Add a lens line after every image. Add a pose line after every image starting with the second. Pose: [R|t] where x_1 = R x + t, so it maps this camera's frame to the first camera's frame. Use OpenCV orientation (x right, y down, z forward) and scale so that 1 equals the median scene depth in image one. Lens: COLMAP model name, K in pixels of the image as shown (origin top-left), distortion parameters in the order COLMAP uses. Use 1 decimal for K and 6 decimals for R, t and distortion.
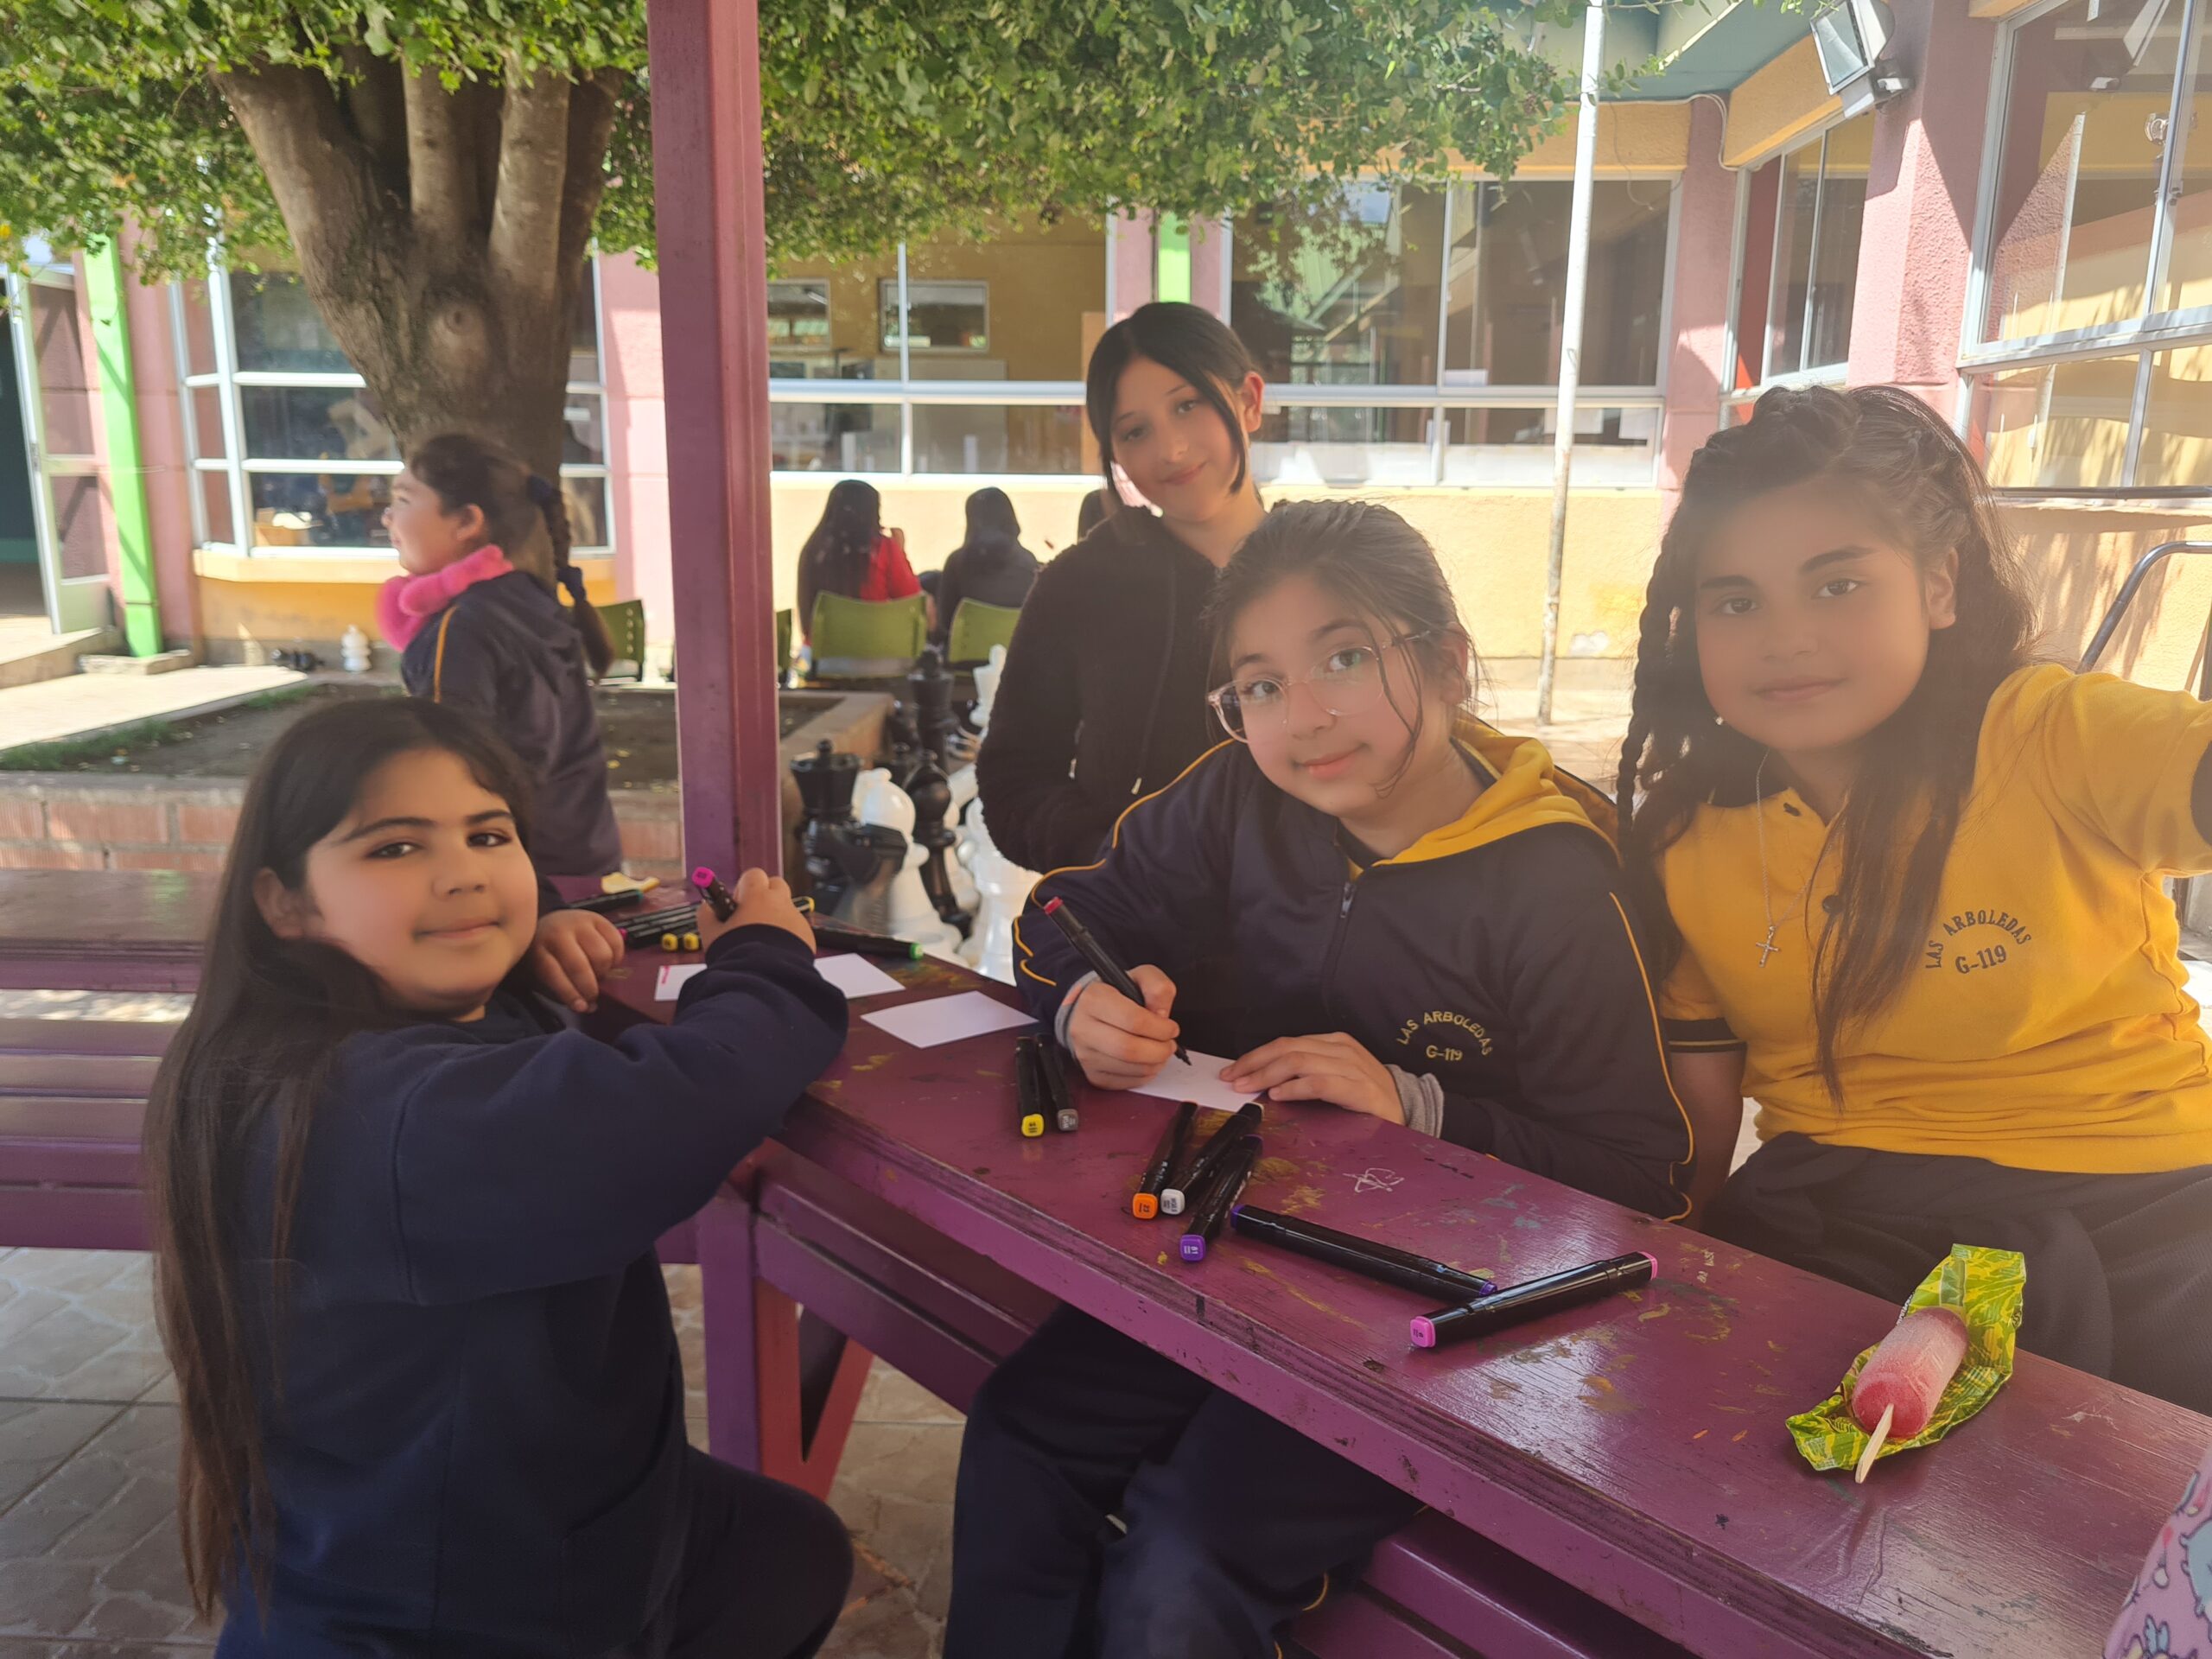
lens RADIAL K [[1720.1, 0, 1107.0], [0, 1720.1, 818.4], [0, 0, 1]] dist [0.049551, -0.006391]
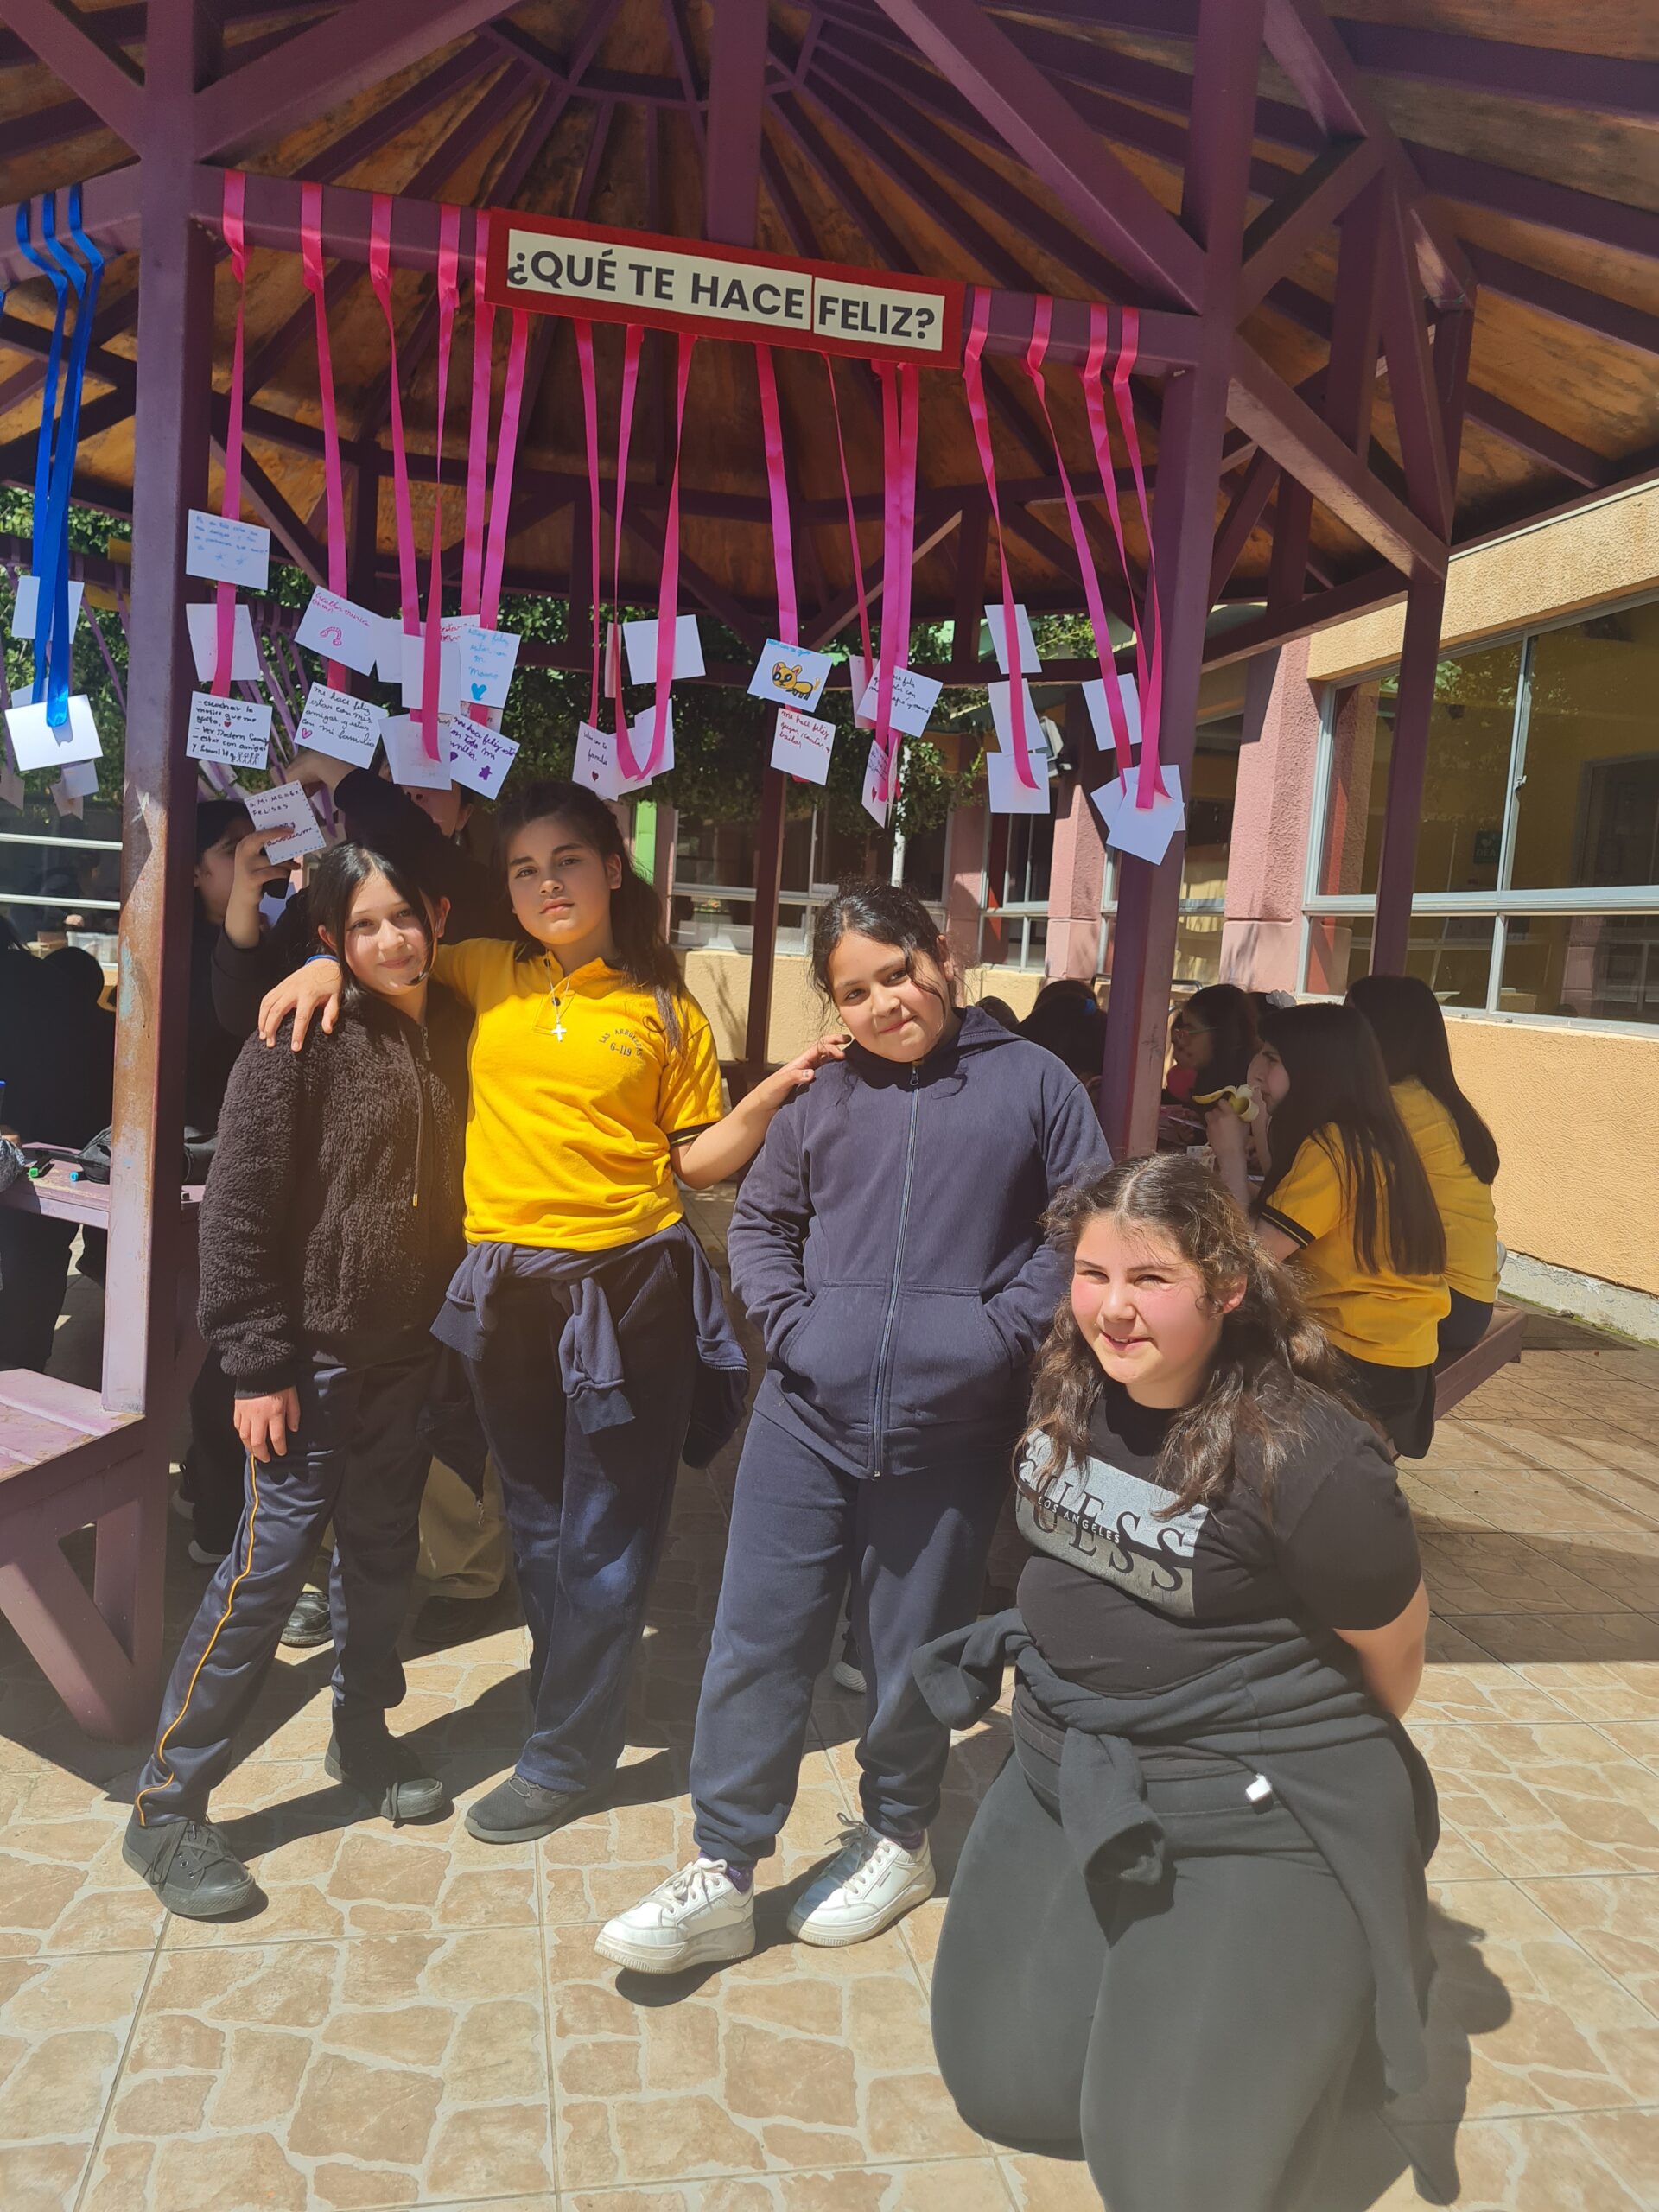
lens RADIAL K [[1720.1, 0, 829.5], [0, 1720.1, 1106.0], [0, 0, 1]] dist [0.049551, -0.006391]
pose [[0.964974, 0.033234, 0.260232, -0.205405], [-0.008644, 0.995433, -0.095071, 0.096804], [-0.262203, 0.089491, 0.960854, -0.521649]]
